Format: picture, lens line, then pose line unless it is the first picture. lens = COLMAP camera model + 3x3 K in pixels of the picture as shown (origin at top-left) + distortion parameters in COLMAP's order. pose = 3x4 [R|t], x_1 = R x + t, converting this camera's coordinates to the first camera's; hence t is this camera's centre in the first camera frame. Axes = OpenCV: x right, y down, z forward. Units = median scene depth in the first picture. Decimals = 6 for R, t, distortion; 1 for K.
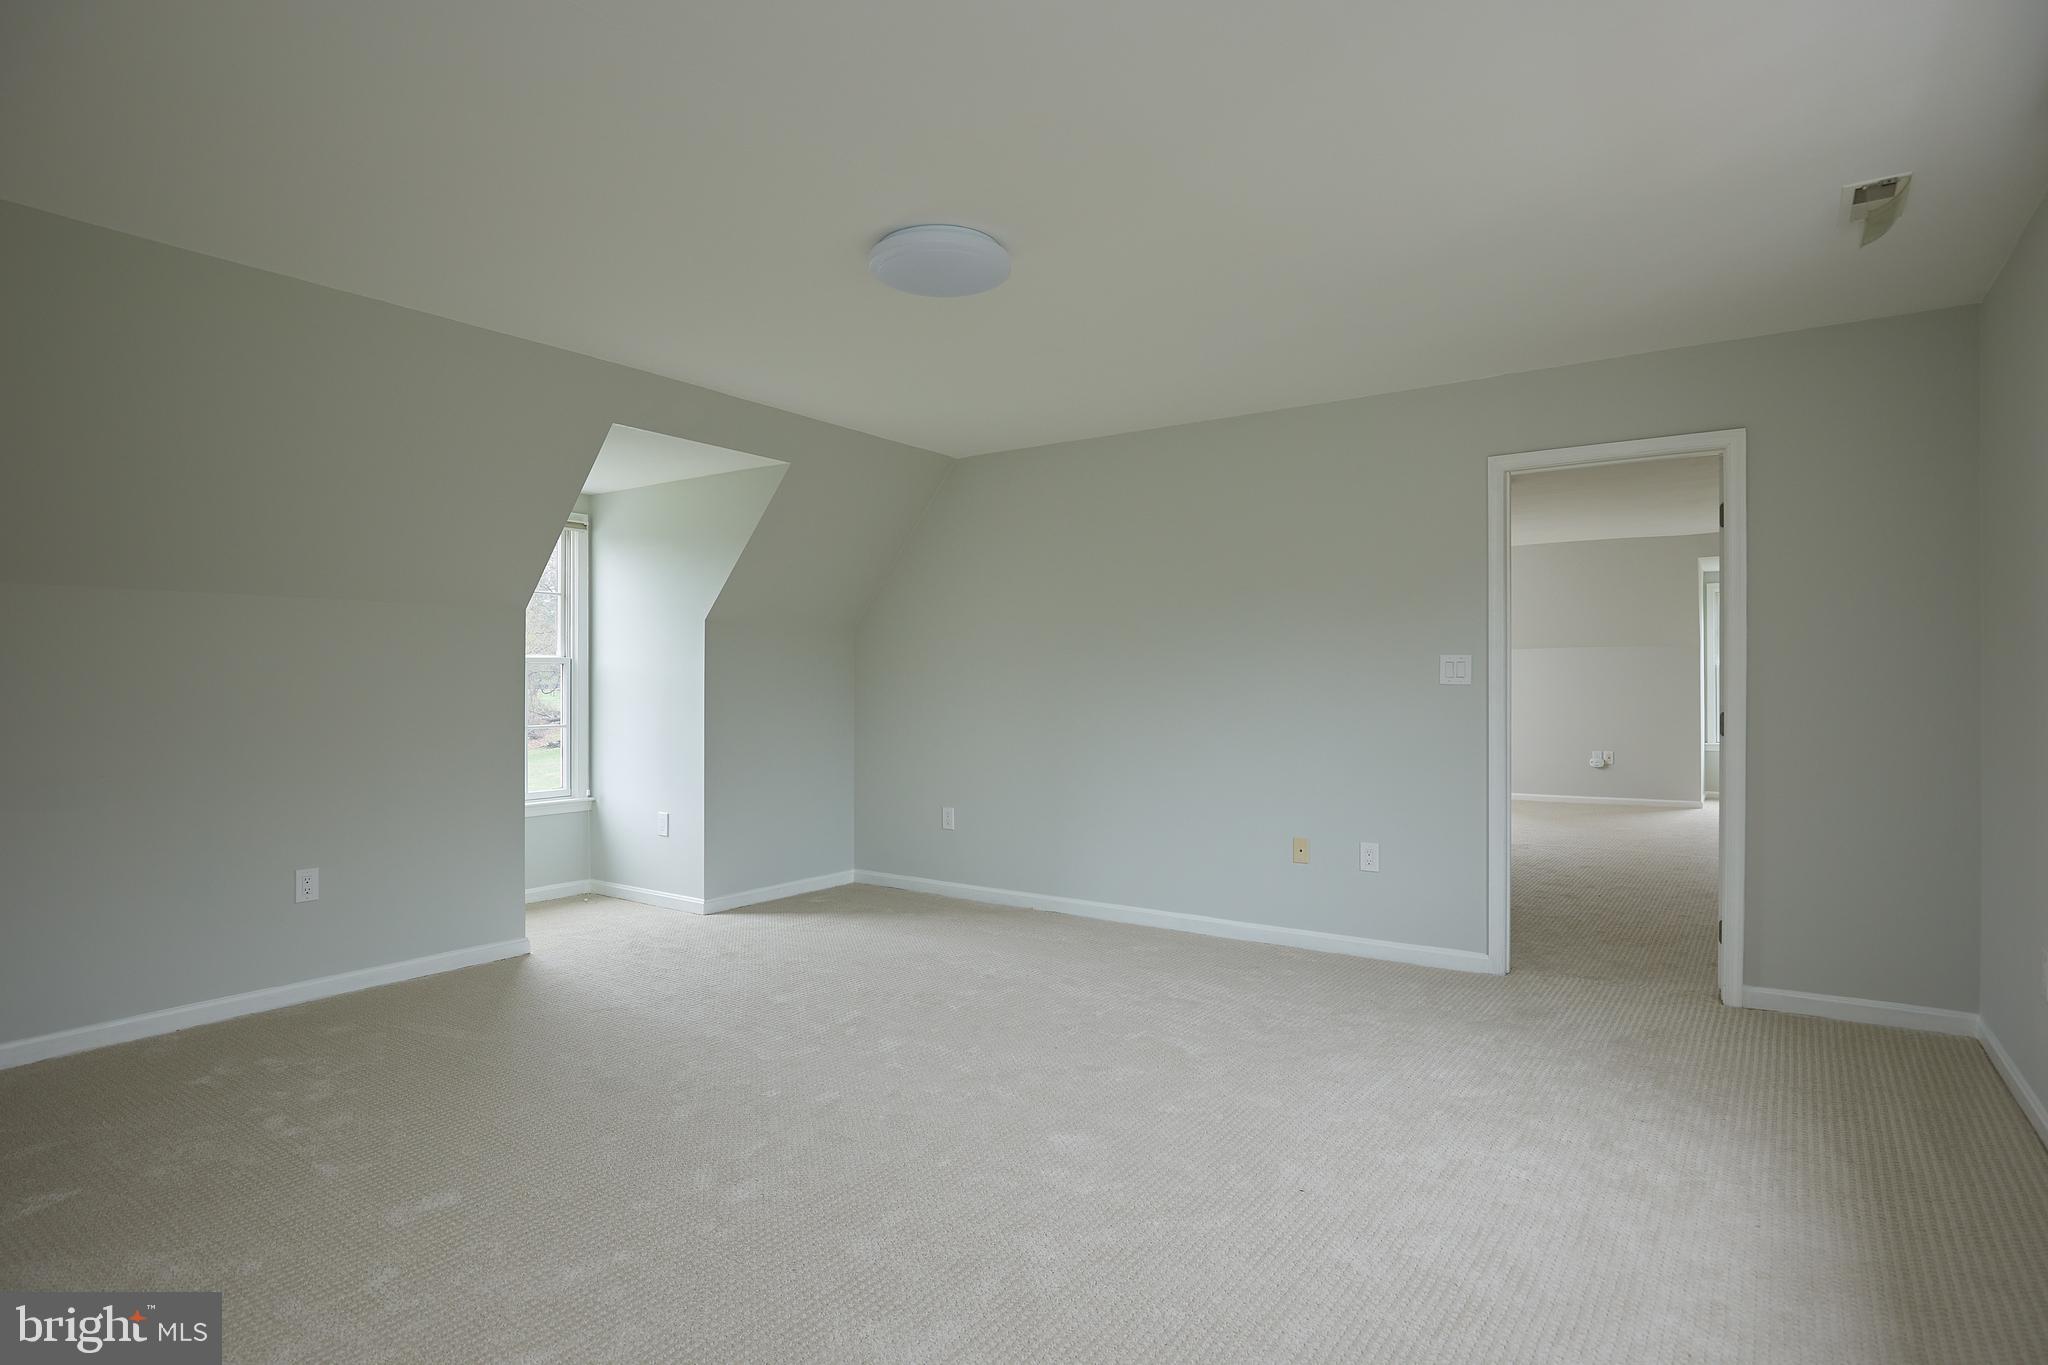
lens RADIAL K [[1070.0, 0, 1024.0], [0, 1070.0, 682.5], [0, 0, 1]] dist [0.000687, 0.000093]
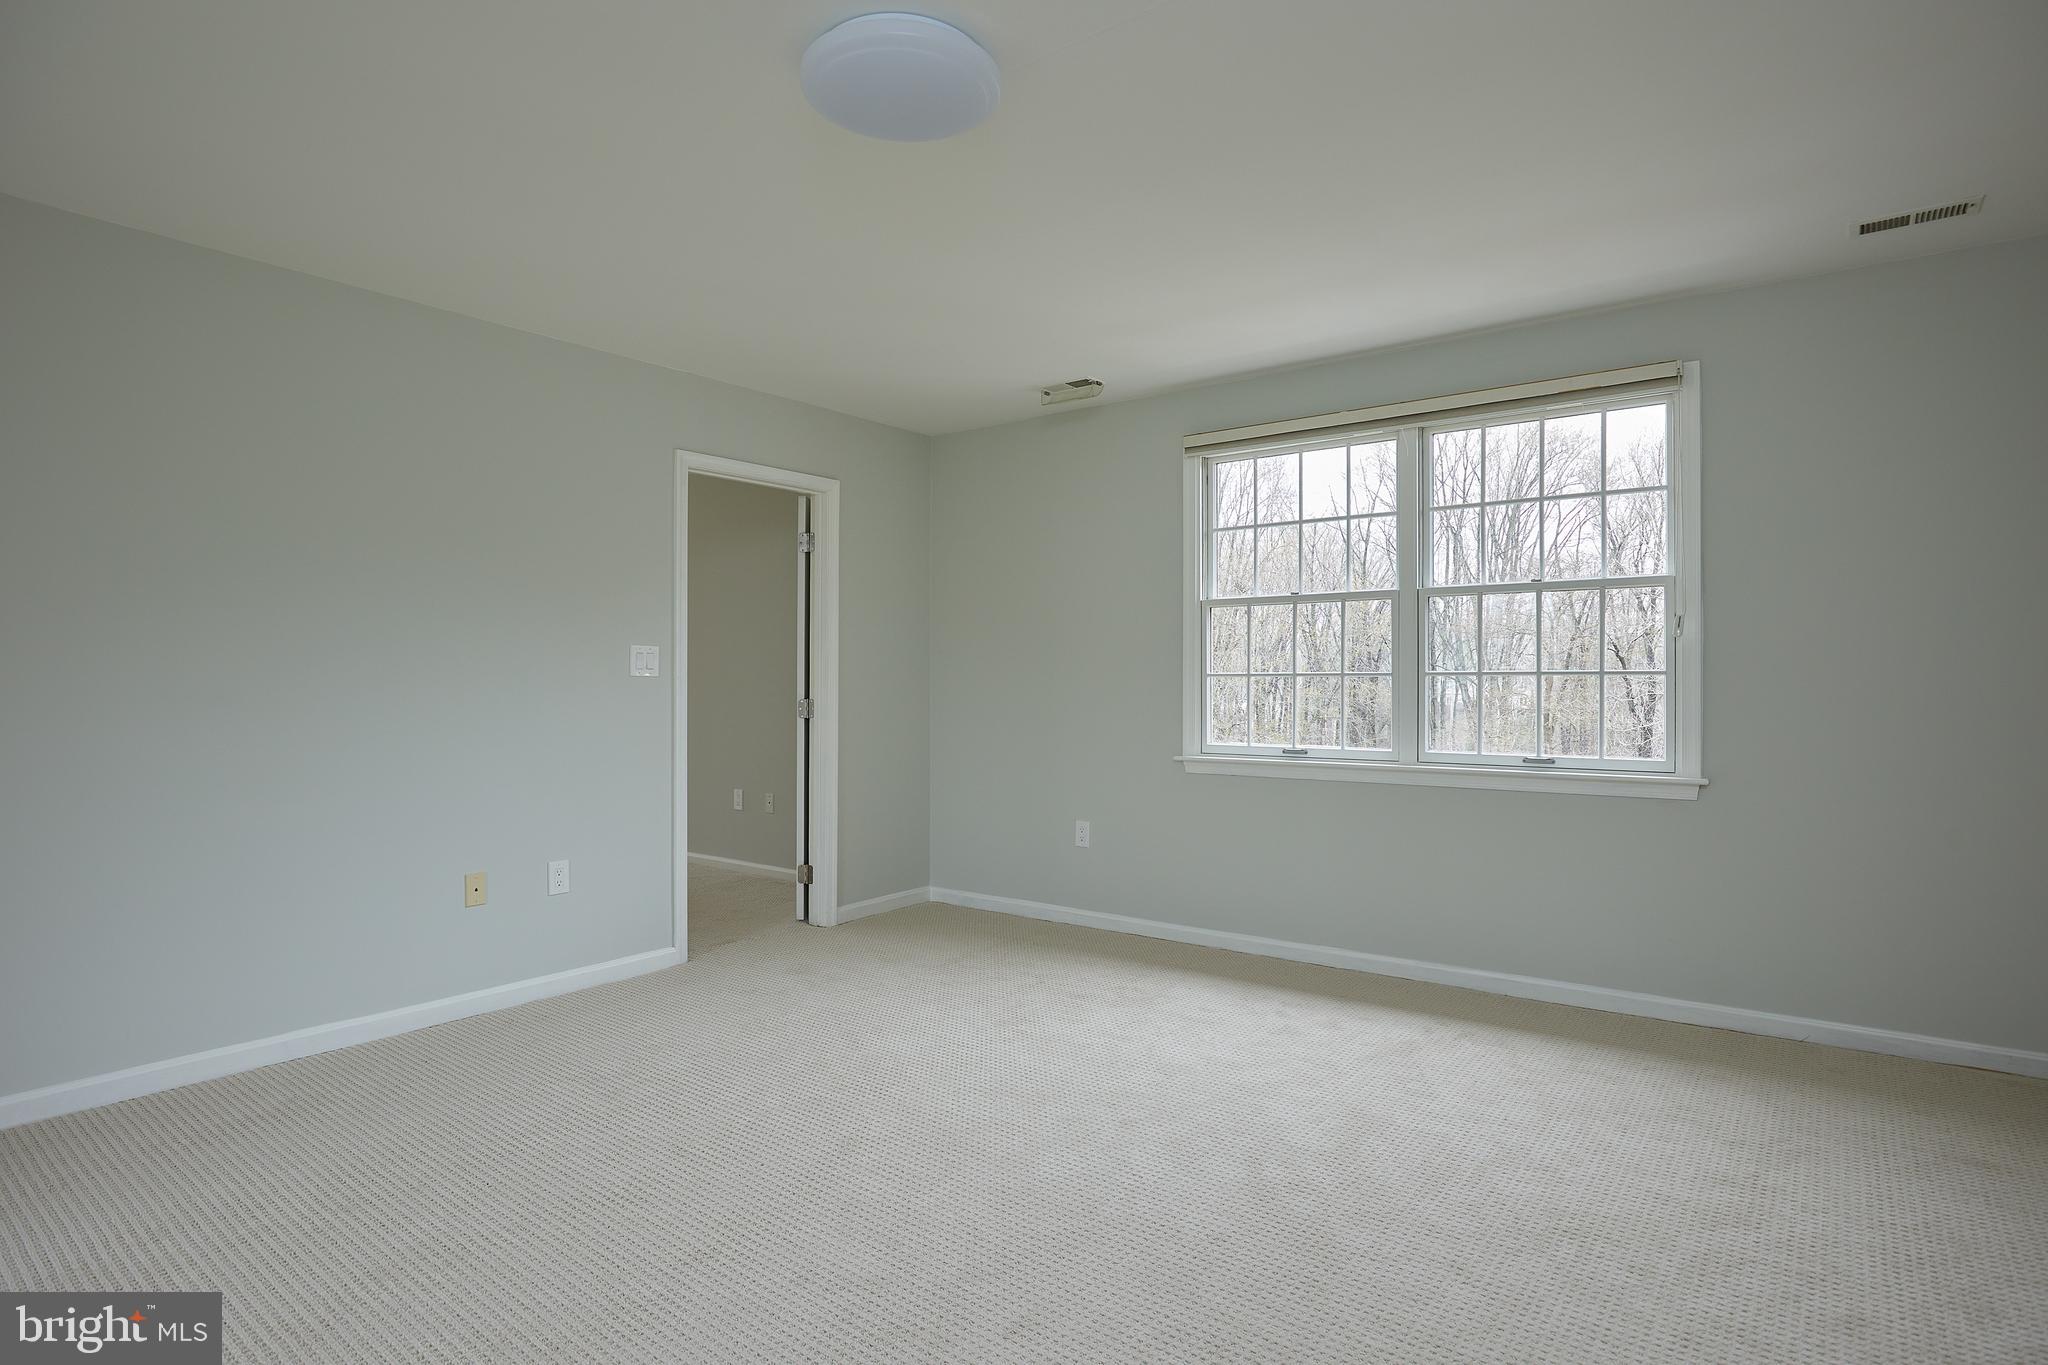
lens RADIAL K [[1070.0, 0, 1024.0], [0, 1070.0, 682.5], [0, 0, 1]] dist [0.000687, 0.000093]
pose [[0.066946, -0.002868, 0.997752, -0.539021], [0.003077, 0.999992, 0.002668, 0.005801], [-0.997752, 0.002891, 0.066954, 0.602187]]
